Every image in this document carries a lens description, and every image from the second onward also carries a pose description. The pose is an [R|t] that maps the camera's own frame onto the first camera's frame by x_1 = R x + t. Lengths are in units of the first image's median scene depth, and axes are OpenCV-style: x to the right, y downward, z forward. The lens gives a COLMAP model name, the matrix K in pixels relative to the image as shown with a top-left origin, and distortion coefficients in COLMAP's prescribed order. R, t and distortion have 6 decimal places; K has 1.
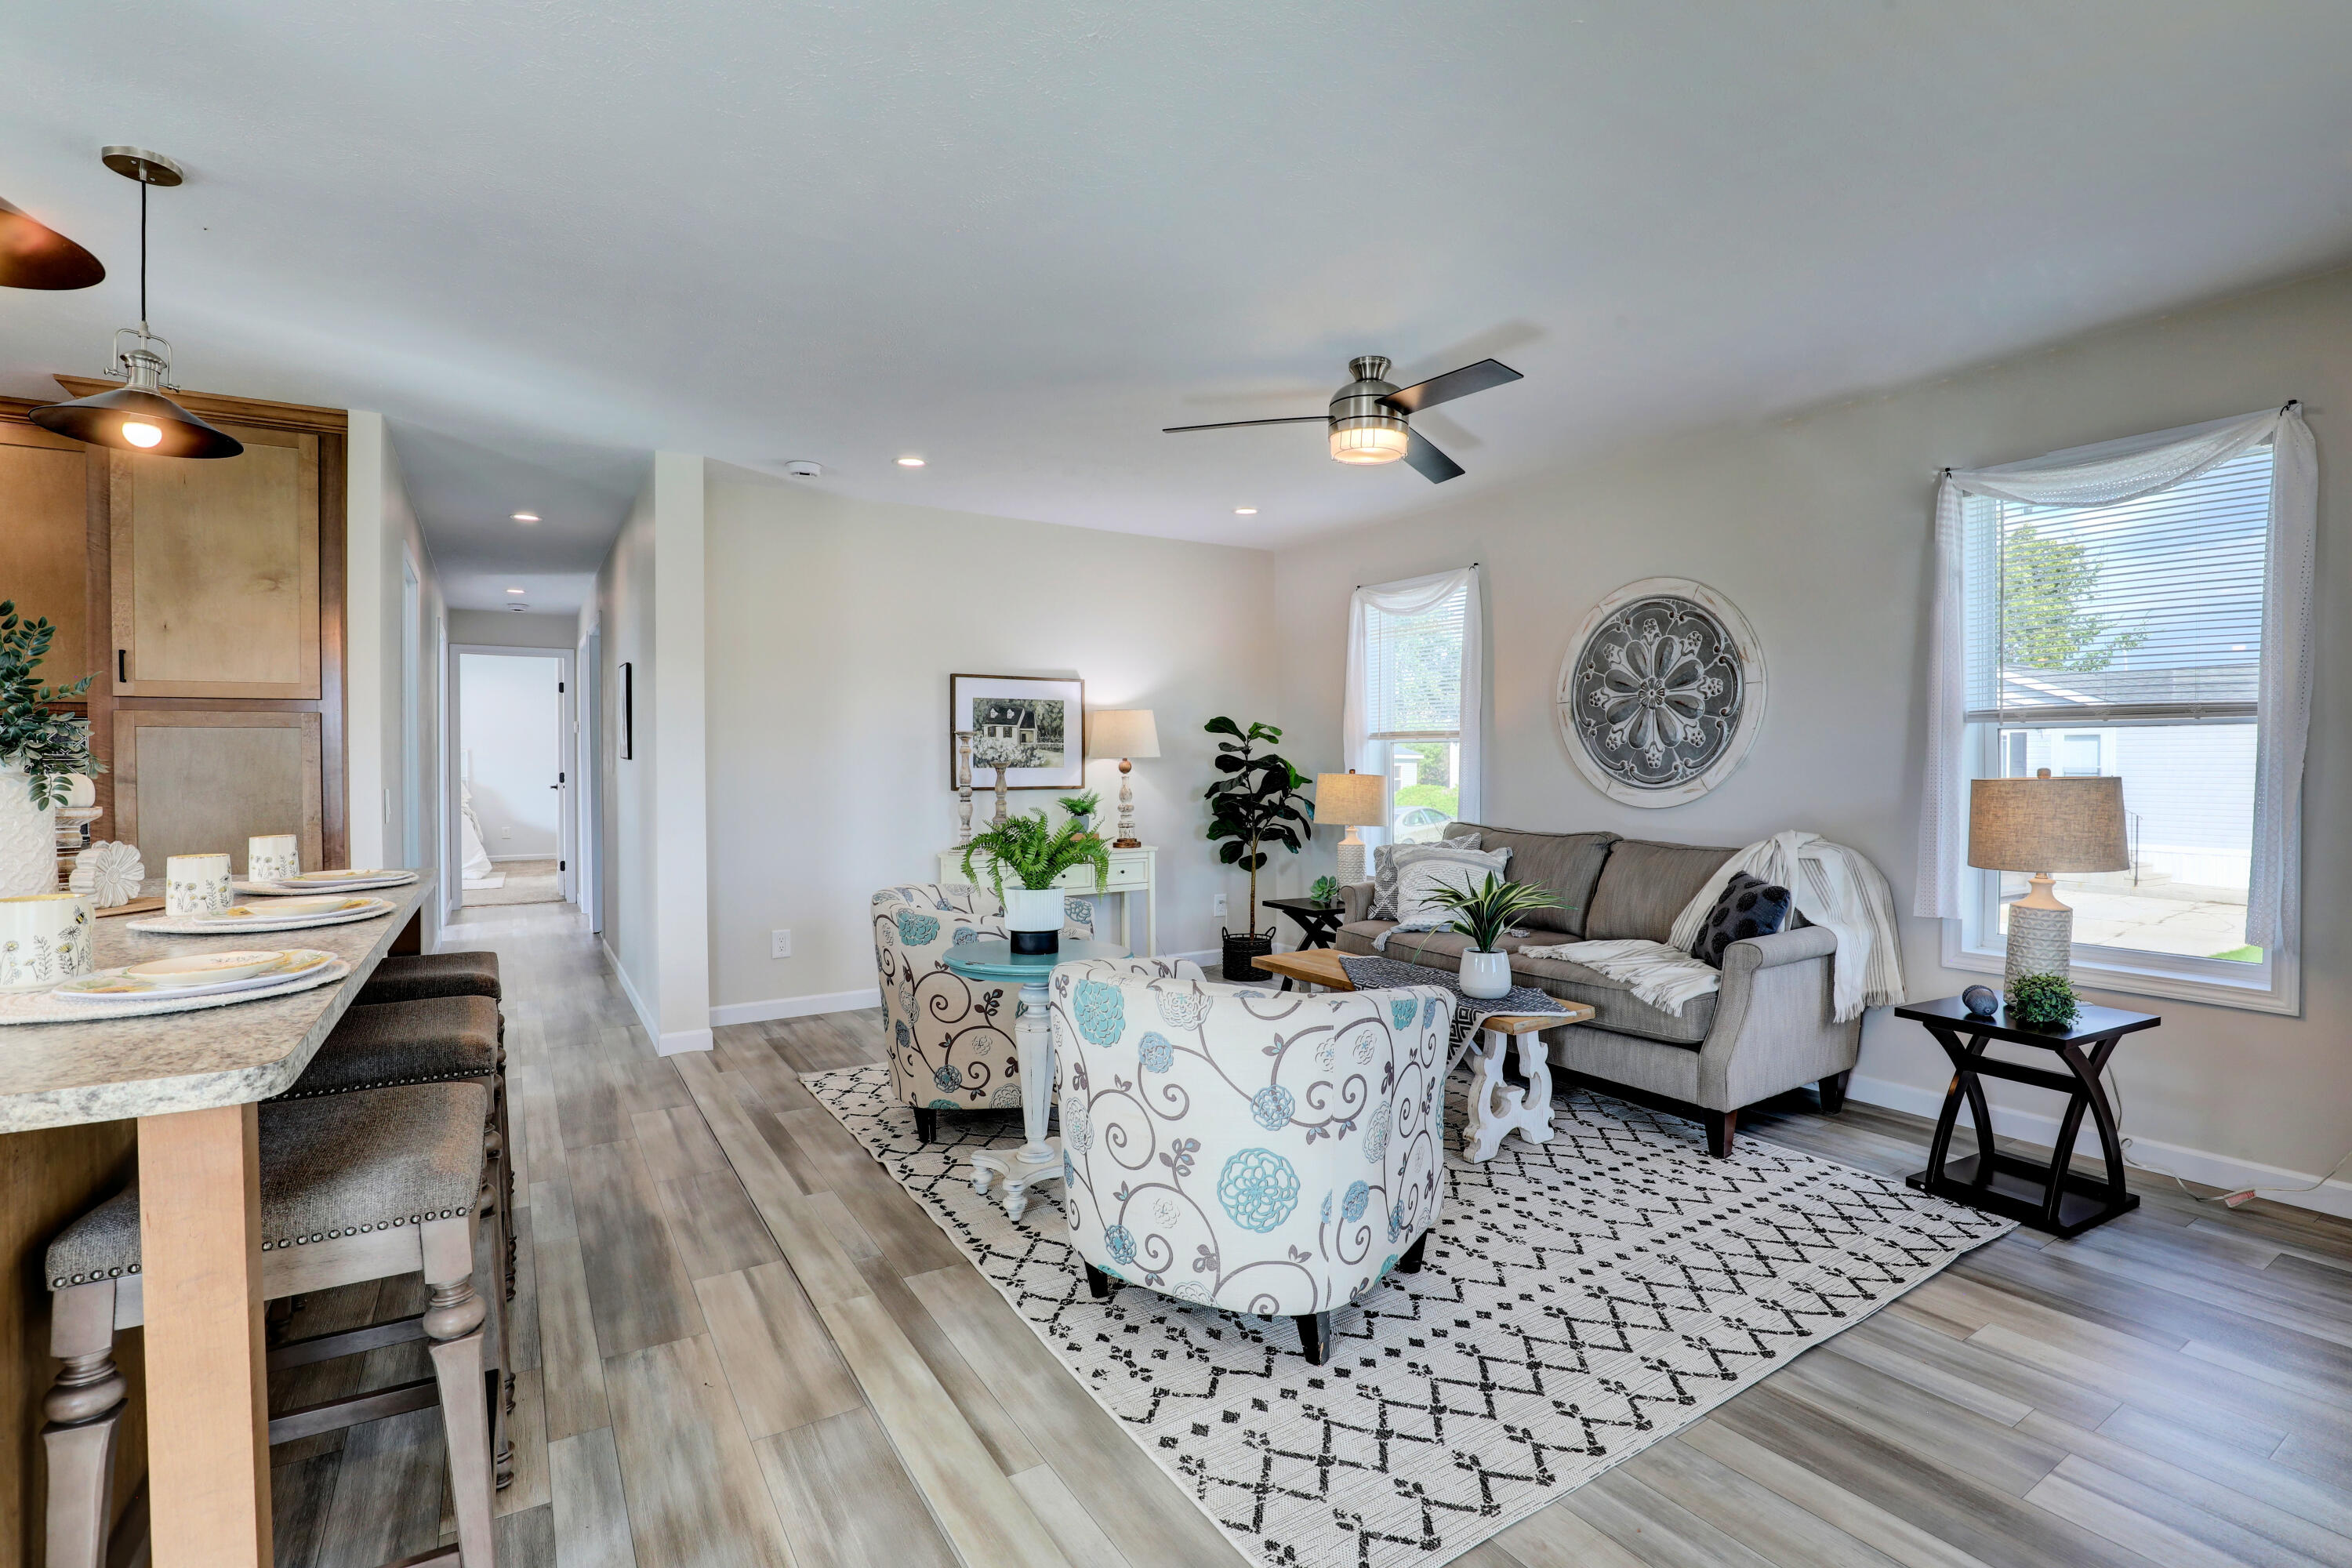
lens RADIAL K [[1080.1, 0, 1176.0], [0, 1080.1, 774.5], [0, 0, 1]] dist [-0.034534, 0.000096]
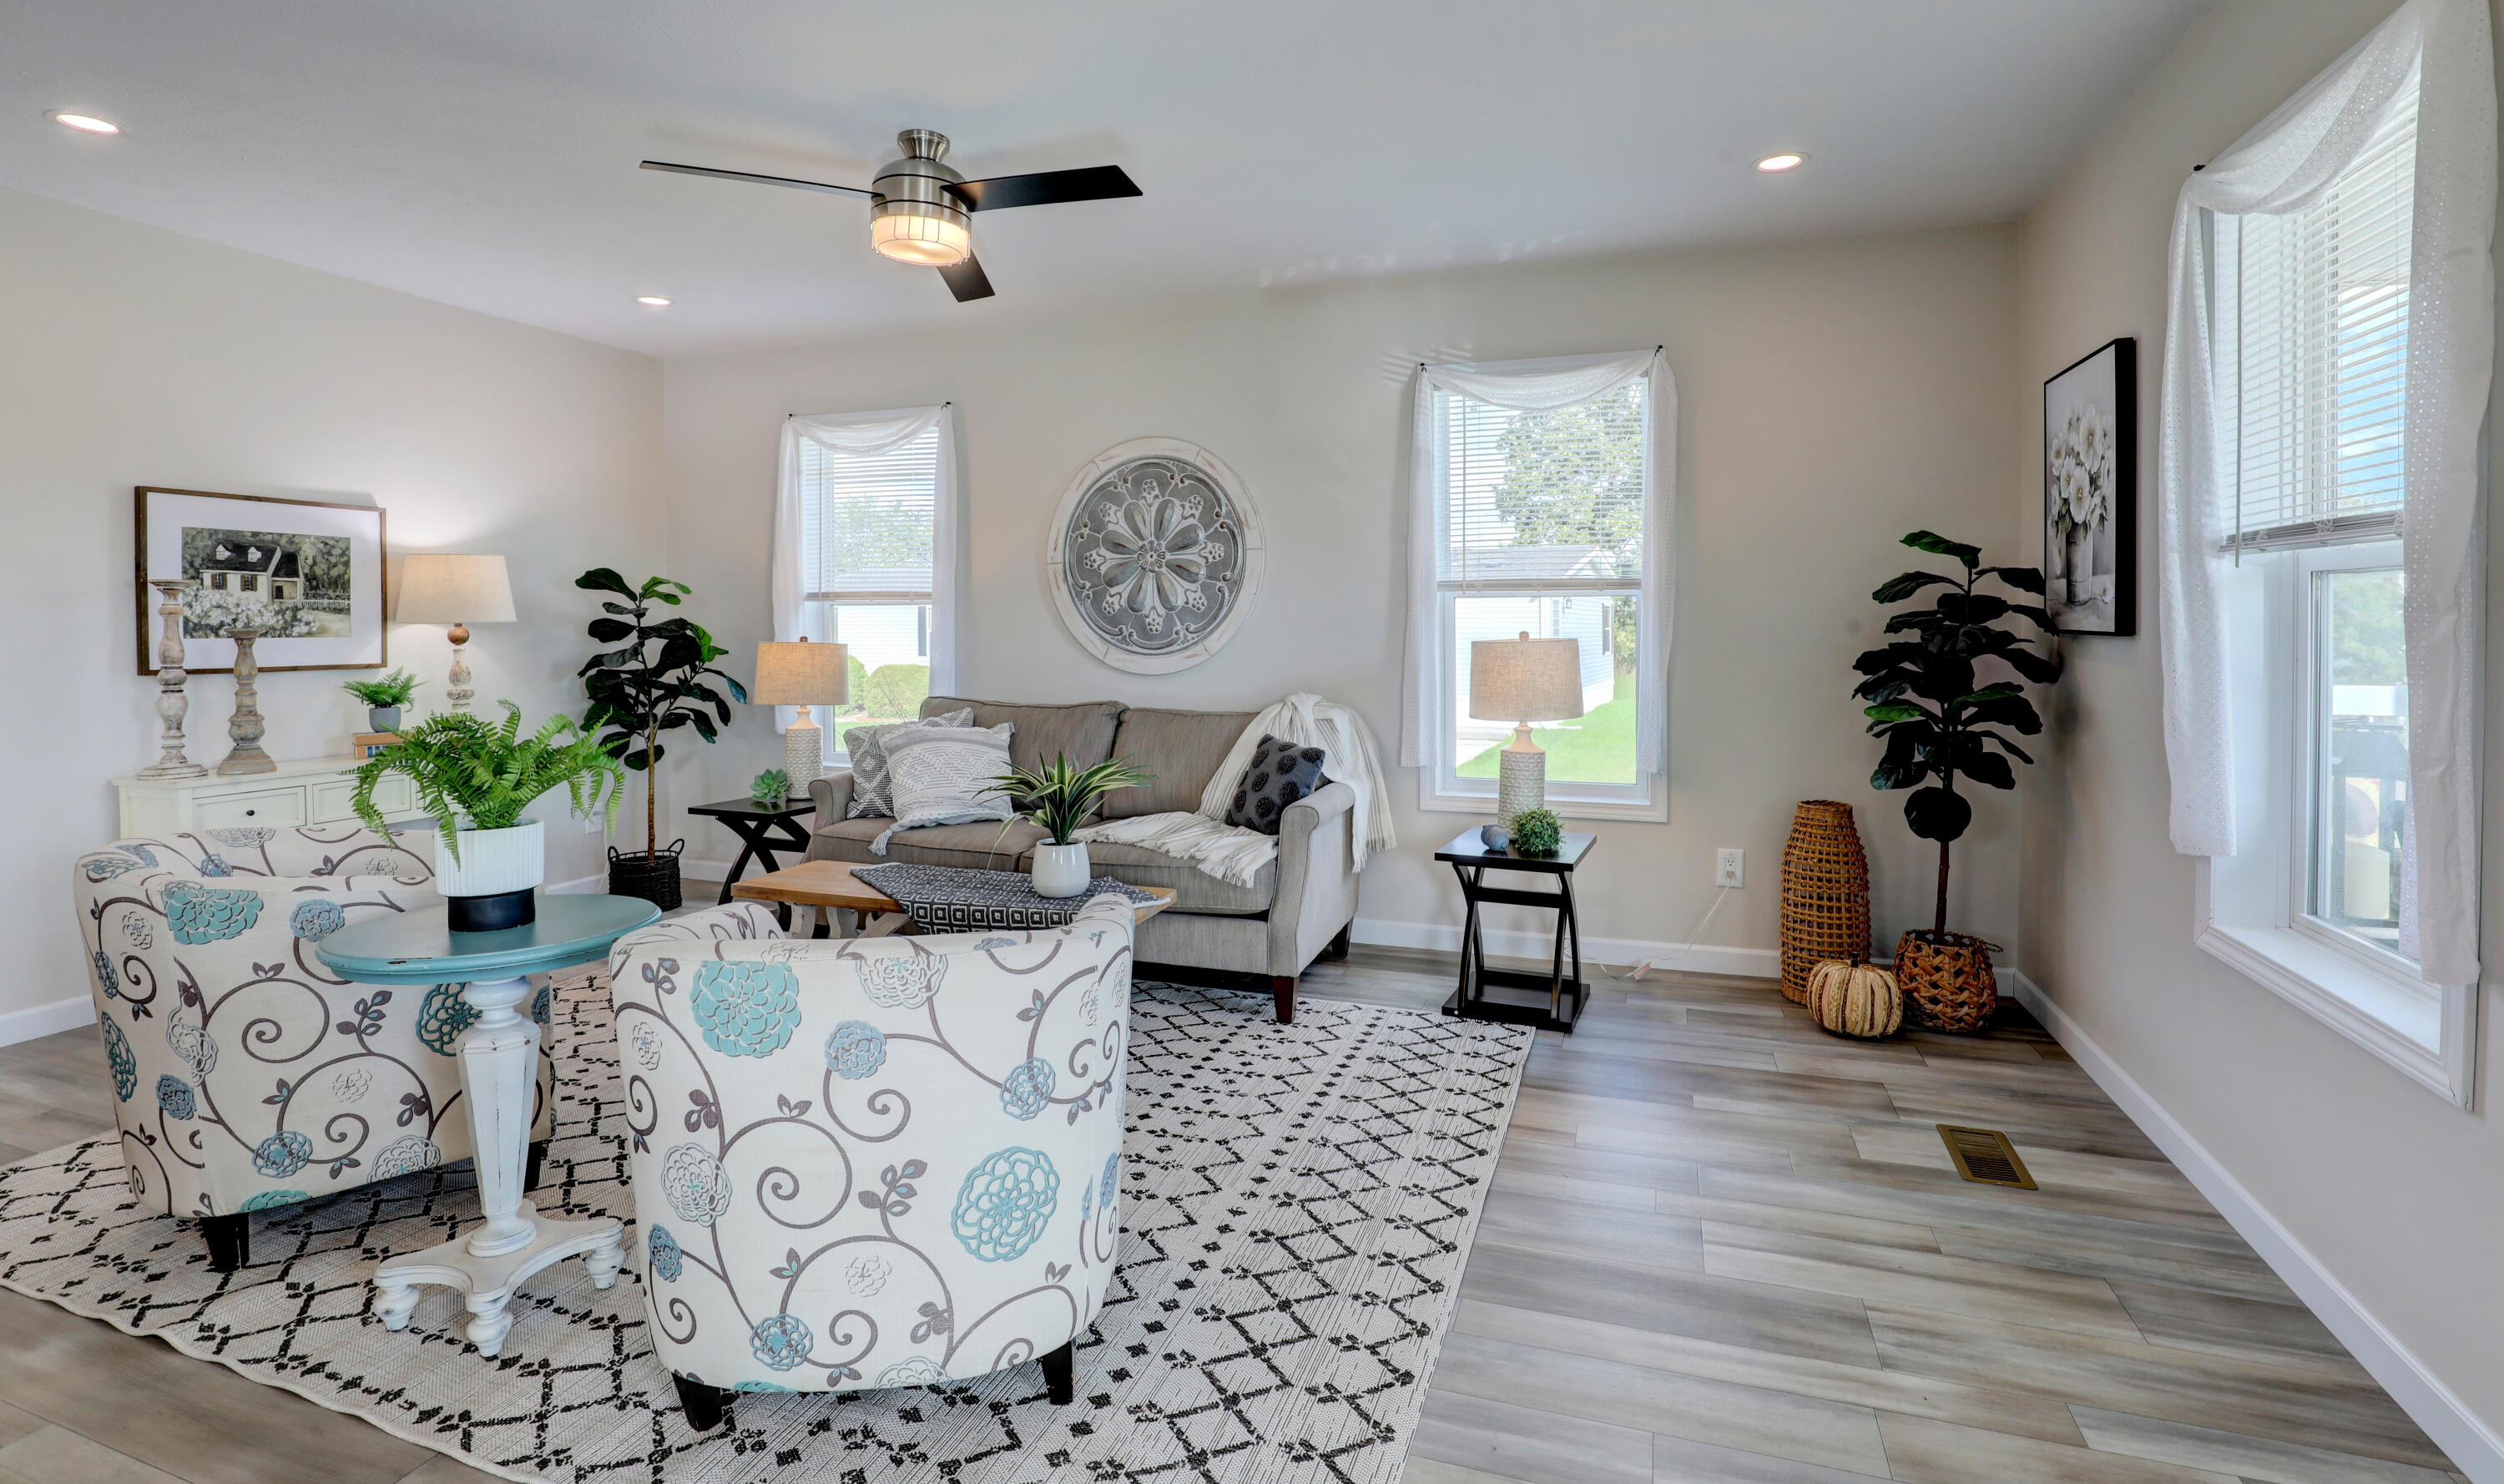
lens RADIAL K [[1149.5, 0, 1256.3], [0, 1149.5, 641.1], [0, 0, 1]] dist [-0.040142, 0.008018]
pose [[0.783688, -0.008663, 0.621094, -0.159307], [0.008855, 0.999957, 0.002775, -0.001309], [-0.621091, 0.003325, 0.783731, 0.162125]]
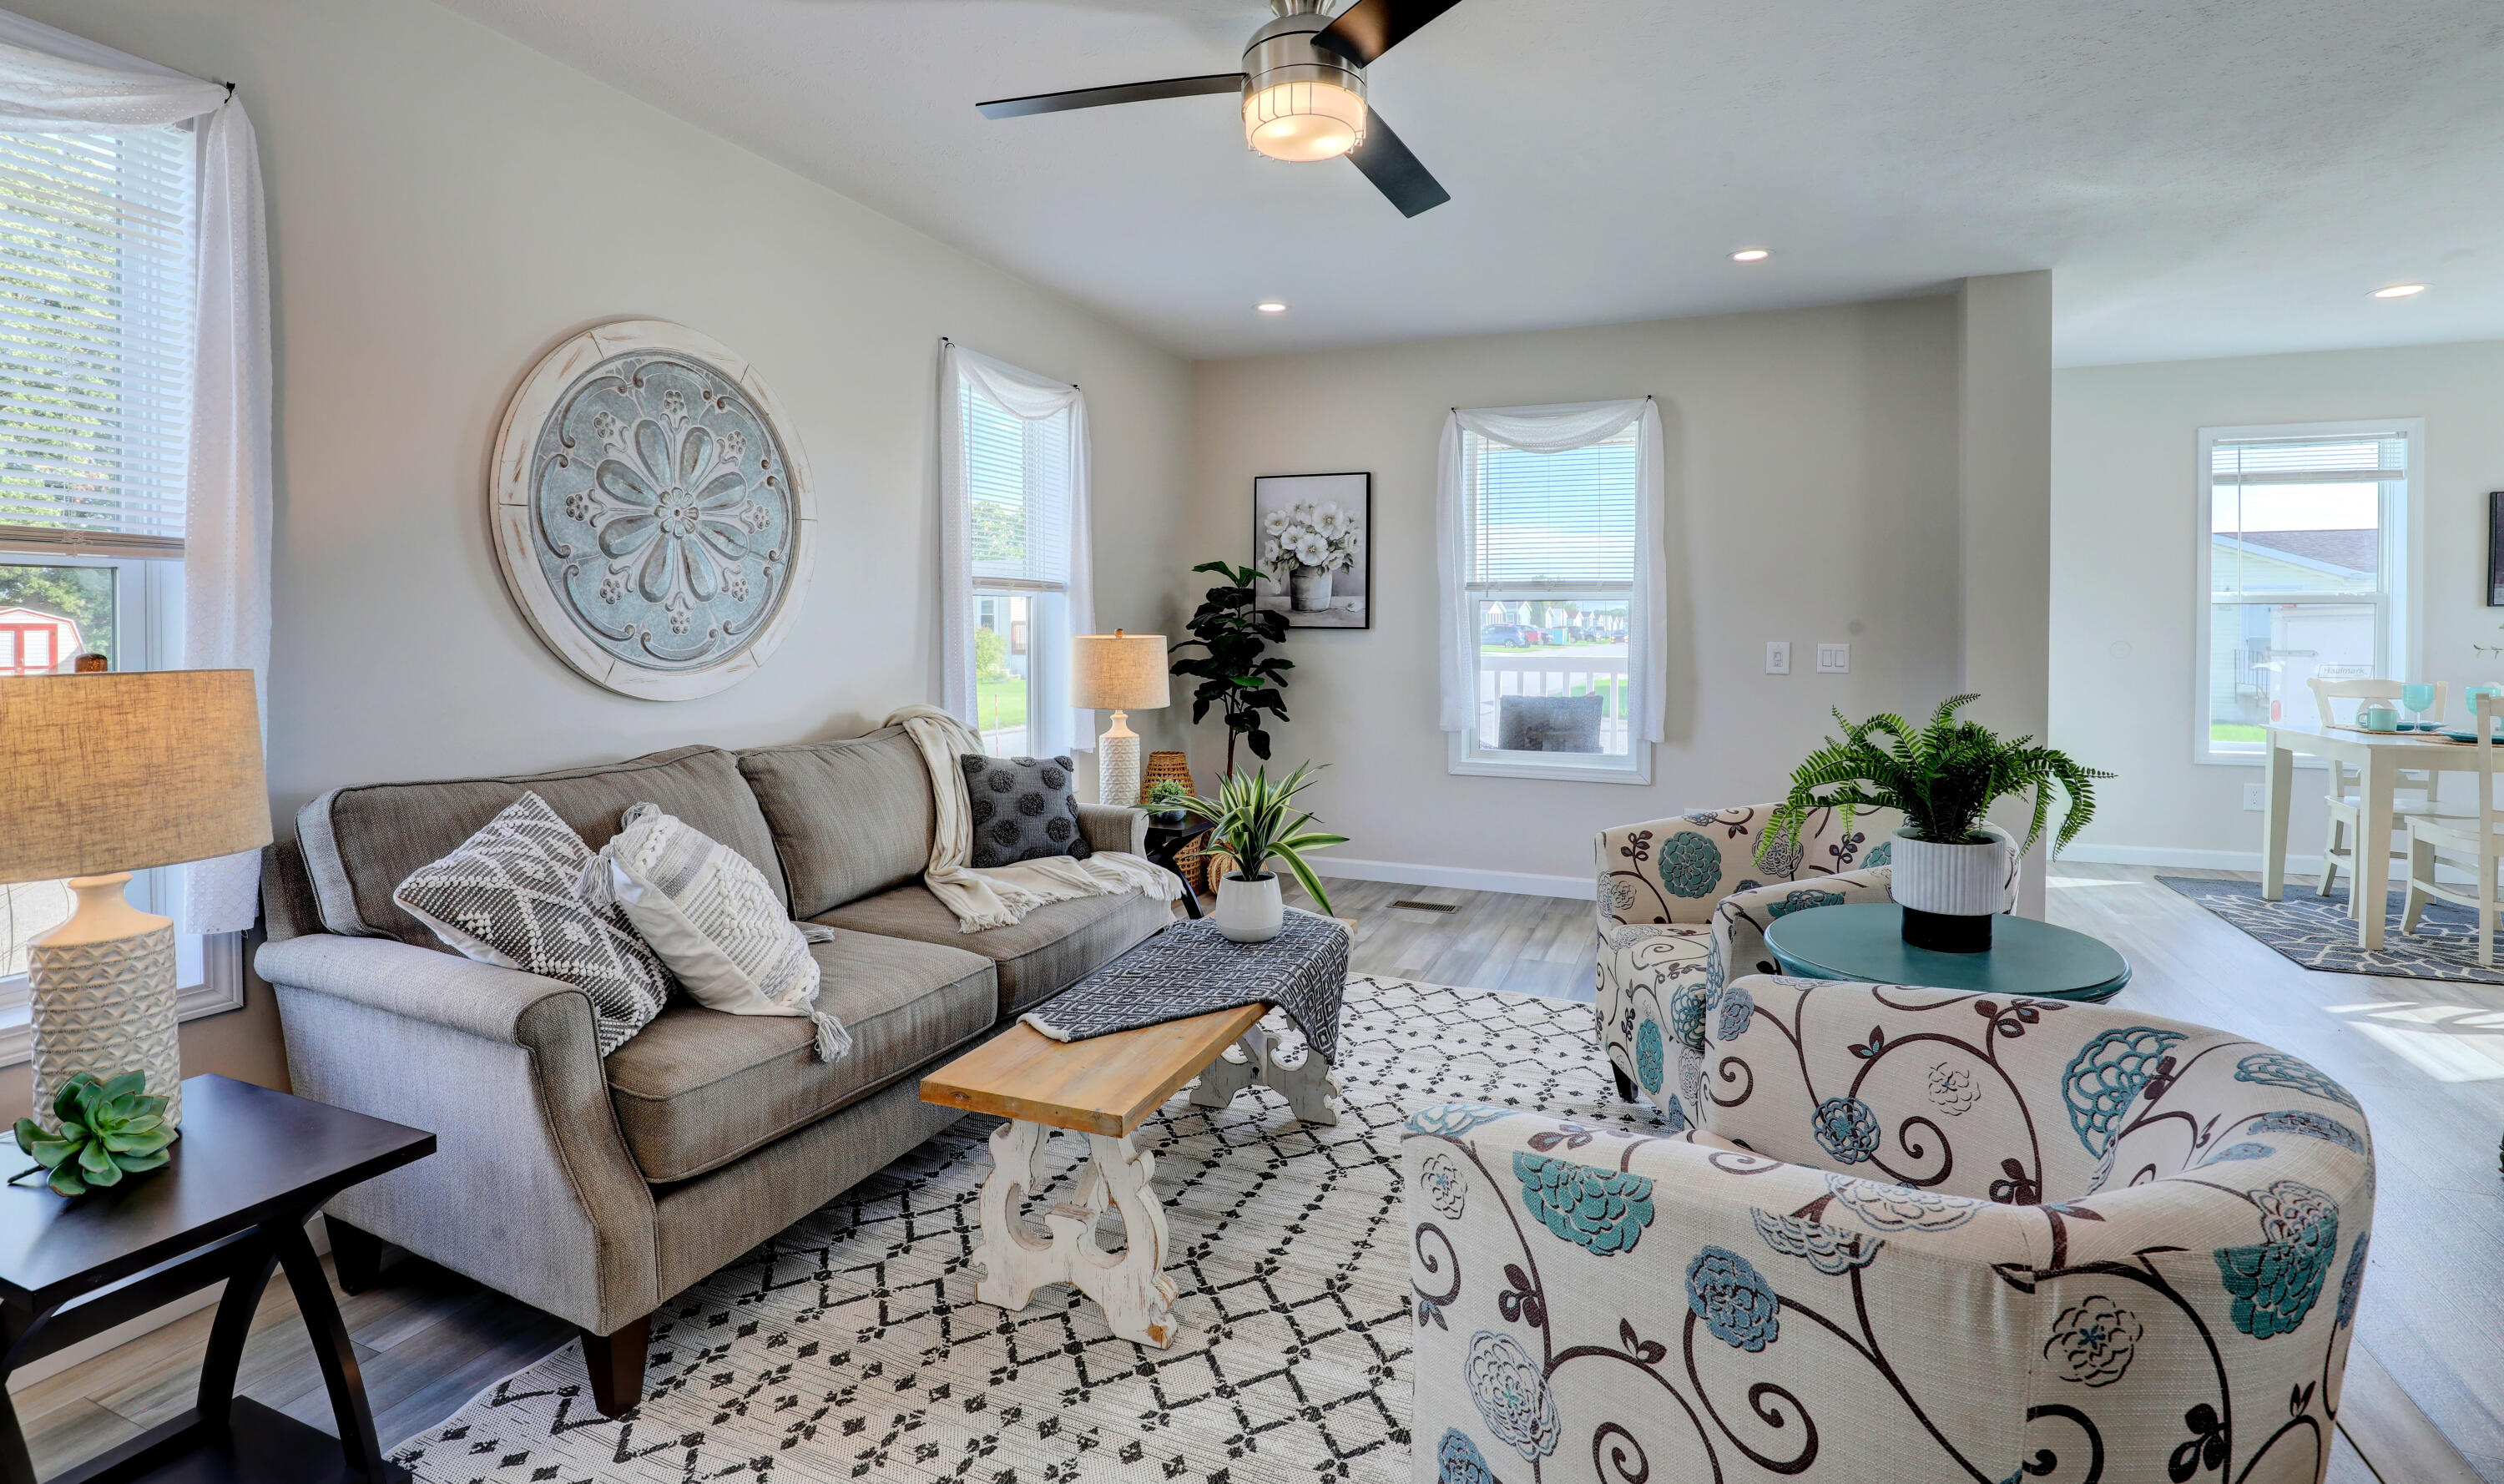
lens RADIAL K [[1149.5, 0, 1256.3], [0, 1149.5, 641.1], [0, 0, 1]] dist [-0.040142, 0.008018]
pose [[-0.582032, -0.010465, 0.813098, -0.345681], [0.011995, 0.999698, 0.021453, -0.015797], [-0.813077, 0.022239, -0.581731, 1.394536]]
